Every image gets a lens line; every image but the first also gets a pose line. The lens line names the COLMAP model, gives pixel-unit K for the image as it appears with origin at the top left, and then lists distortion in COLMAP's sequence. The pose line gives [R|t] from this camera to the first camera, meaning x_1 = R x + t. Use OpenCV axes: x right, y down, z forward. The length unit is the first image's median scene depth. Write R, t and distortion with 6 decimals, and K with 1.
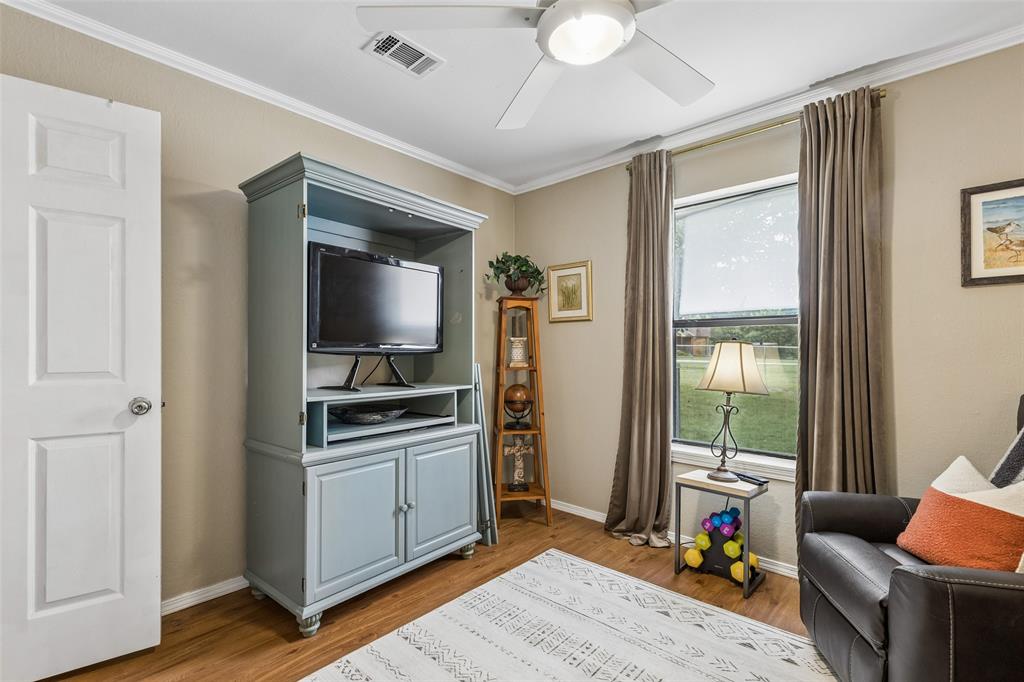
lens RADIAL K [[463.5, 0, 512.0], [0, 463.5, 344.6], [0, 0, 1]] dist [0.010659, -0.001154]
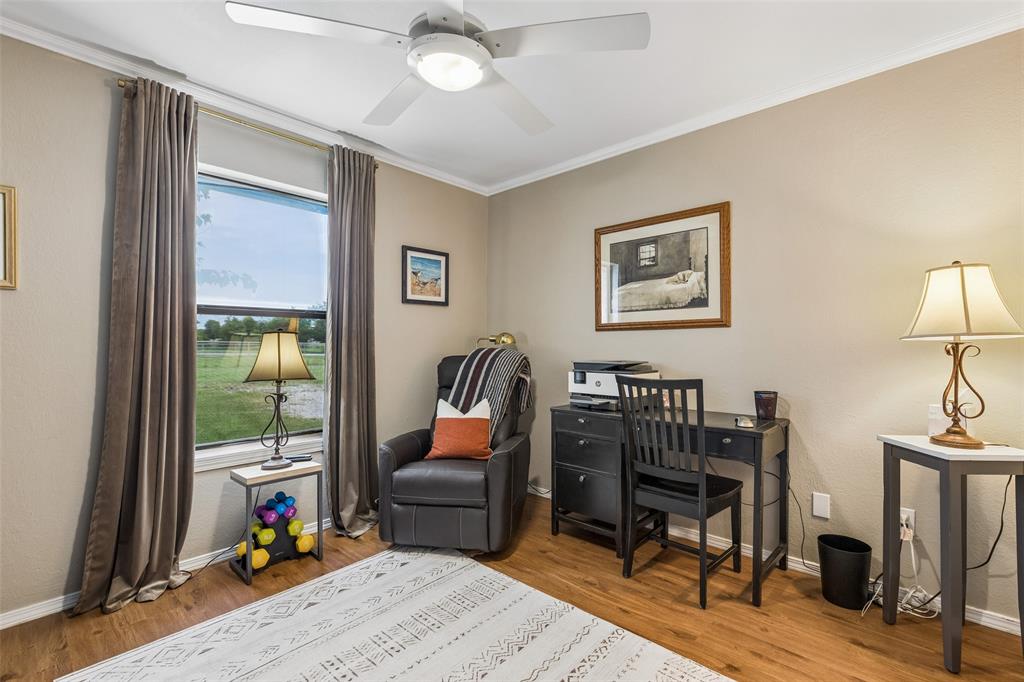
lens RADIAL K [[463.5, 0, 511.6], [0, 463.5, 340.4], [0, 0, 1]] dist [0.010659, -0.001154]
pose [[0.005896, 0.002785, 0.999979, -0.589626], [-0.012984, 0.999912, -0.002708, 0.007488], [-0.999898, -0.012968, 0.005932, 0.504860]]
